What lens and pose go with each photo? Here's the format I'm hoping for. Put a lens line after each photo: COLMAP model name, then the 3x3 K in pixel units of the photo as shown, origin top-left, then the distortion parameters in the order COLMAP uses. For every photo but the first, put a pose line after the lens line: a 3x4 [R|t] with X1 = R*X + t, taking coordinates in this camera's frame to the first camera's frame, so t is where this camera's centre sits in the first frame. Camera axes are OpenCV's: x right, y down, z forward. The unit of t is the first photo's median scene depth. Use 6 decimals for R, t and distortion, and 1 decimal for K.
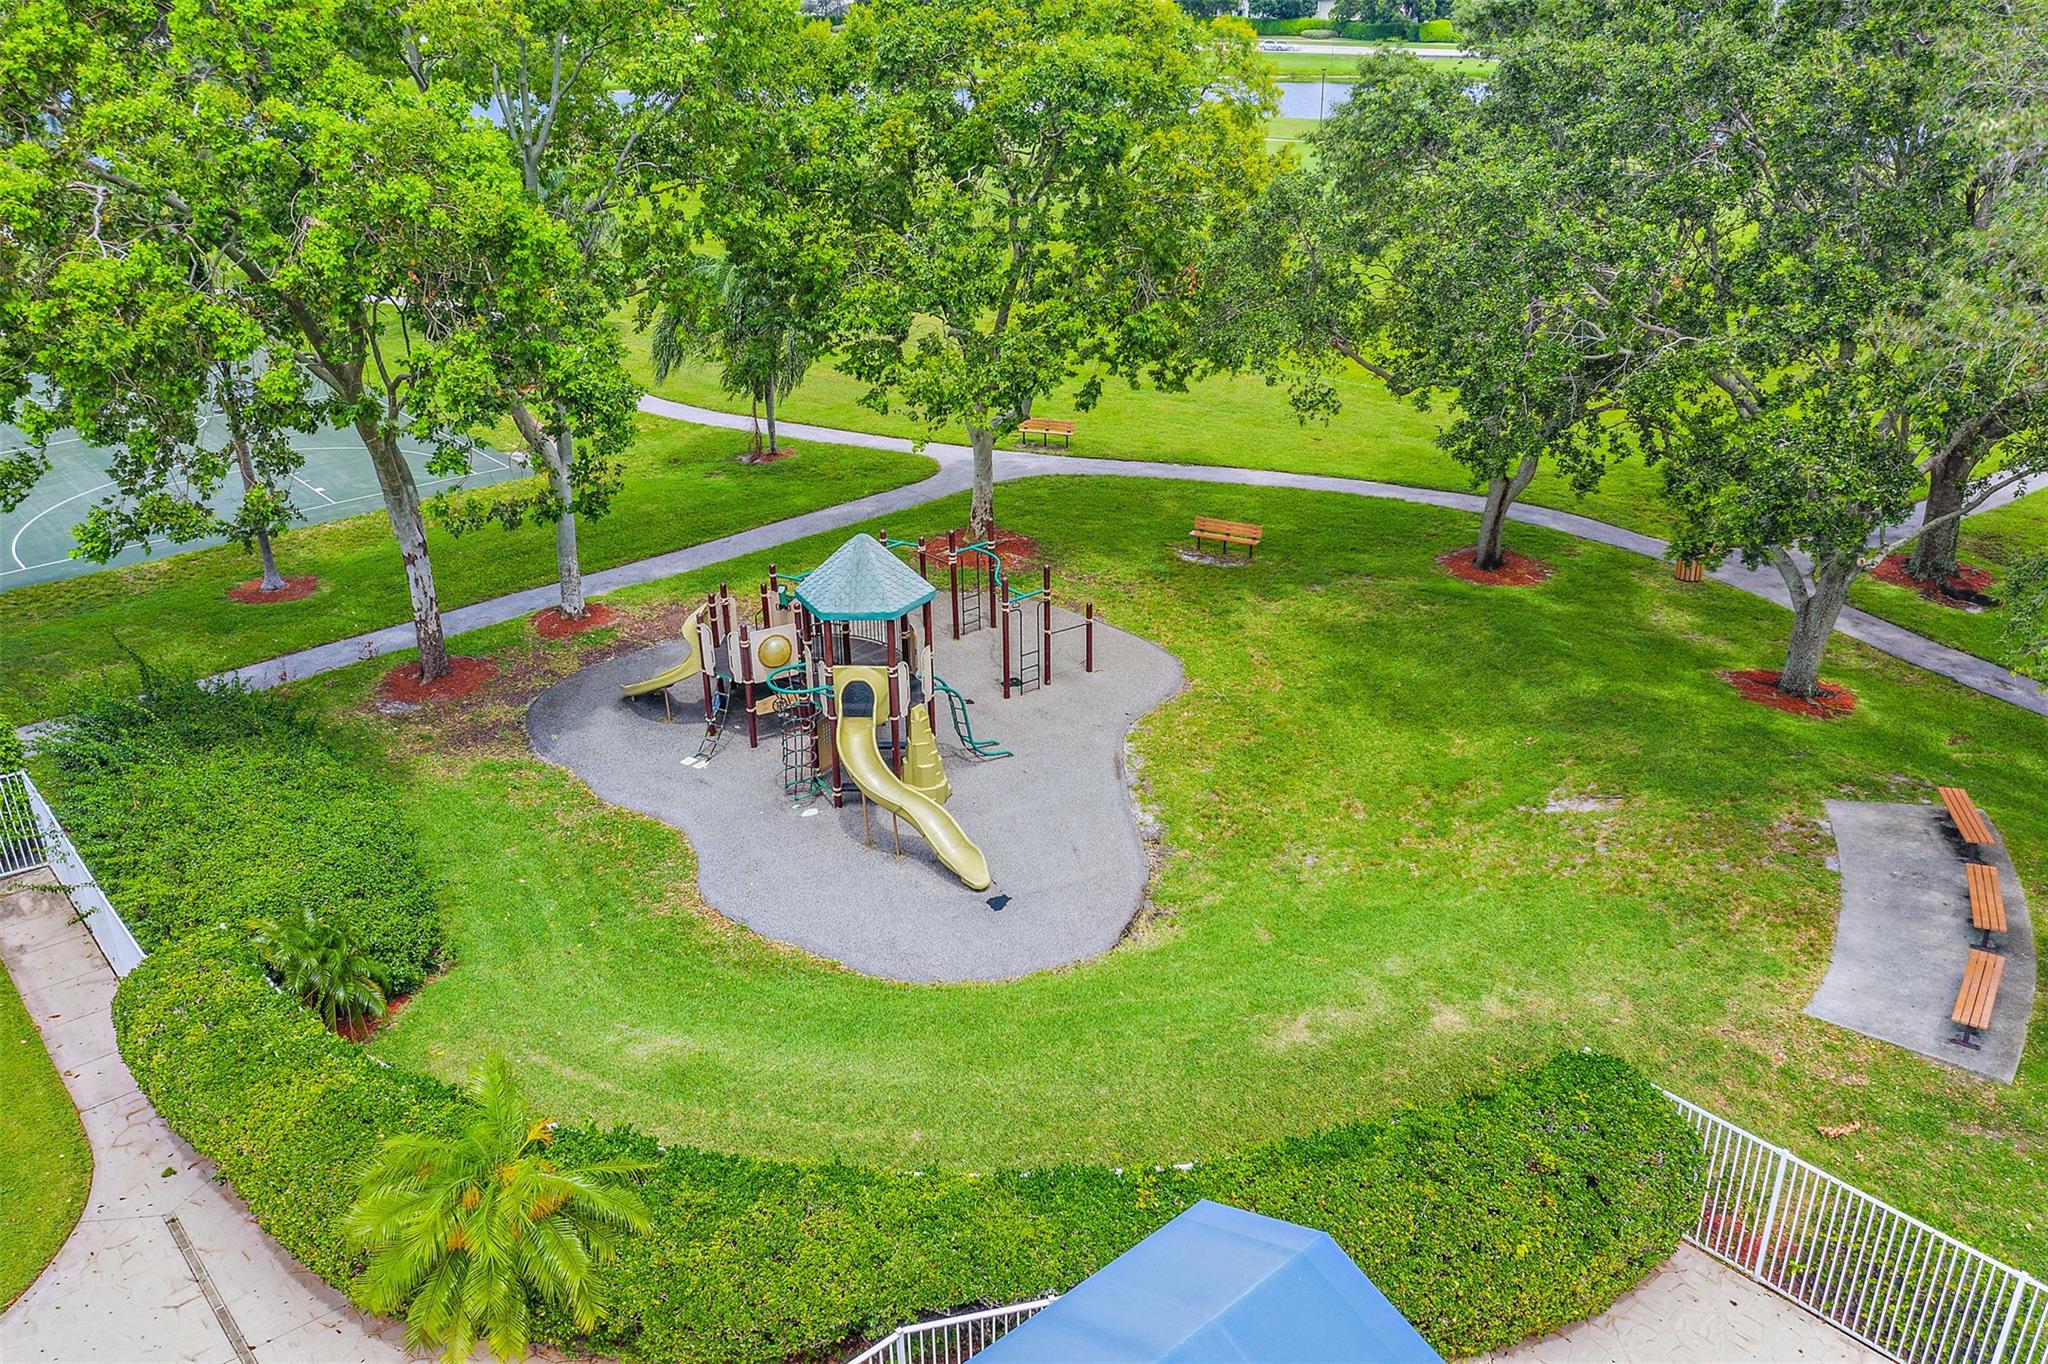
lens RADIAL K [[1637.7, 0, 1024.9], [0, 1637.7, 687.4], [0, 0, 1]] dist [0.001492, -0.014060]
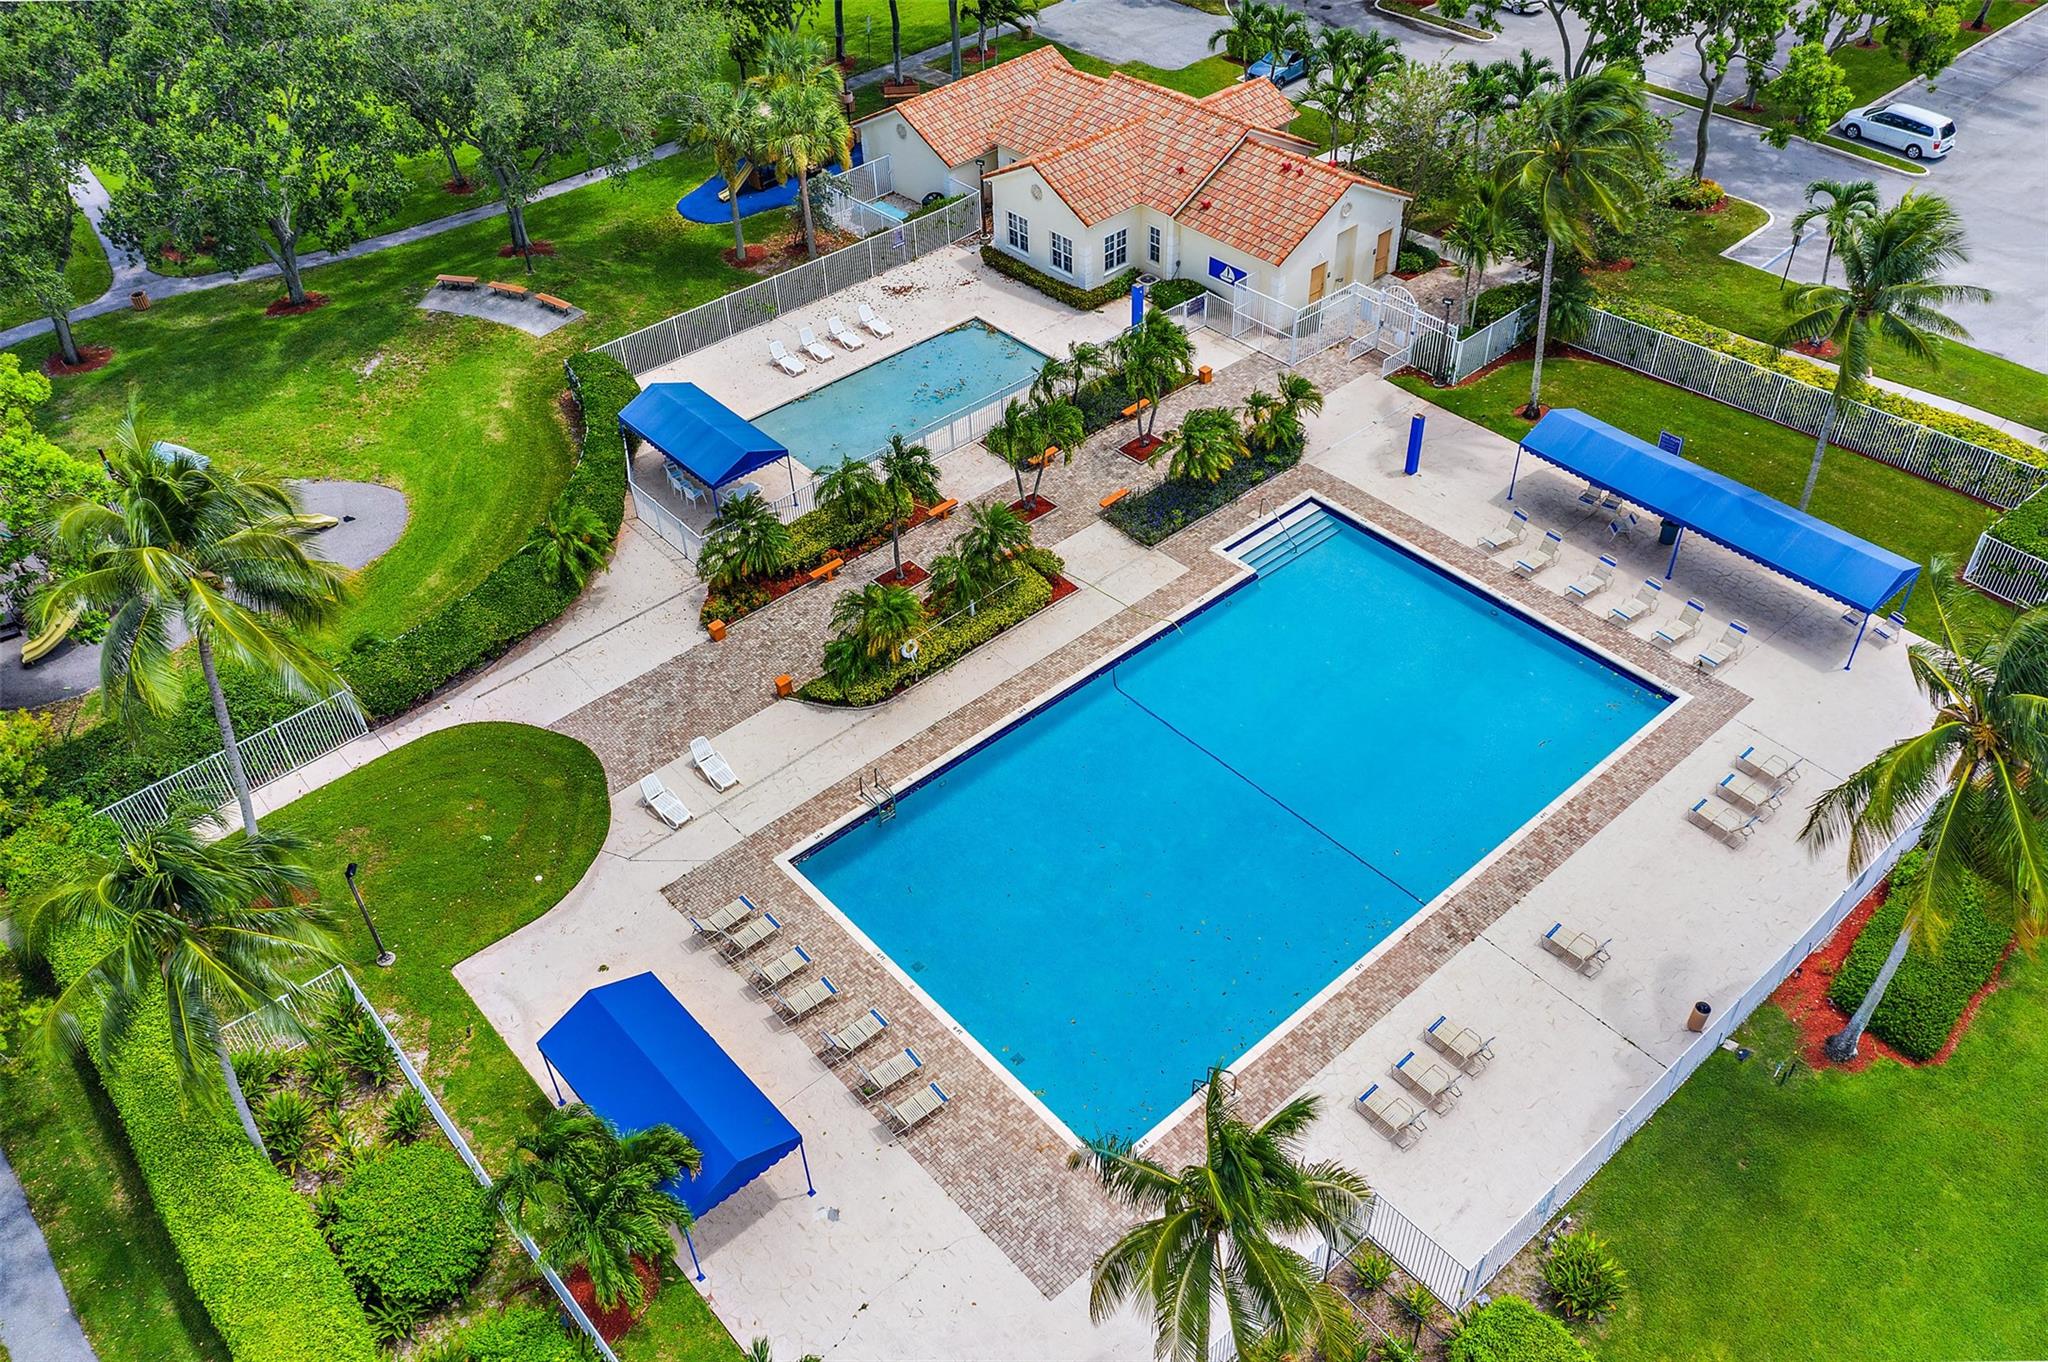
lens RADIAL K [[1637.7, 0, 1022.7], [0, 1637.7, 676.5], [0, 0, 1]] dist [0.001492, -0.014060]
pose [[-0.005885, -0.642184, 0.766528, -1.546466], [0.446673, 0.684131, 0.576583, -0.492551], [-0.894678, 0.345780, 0.282820, -0.298046]]
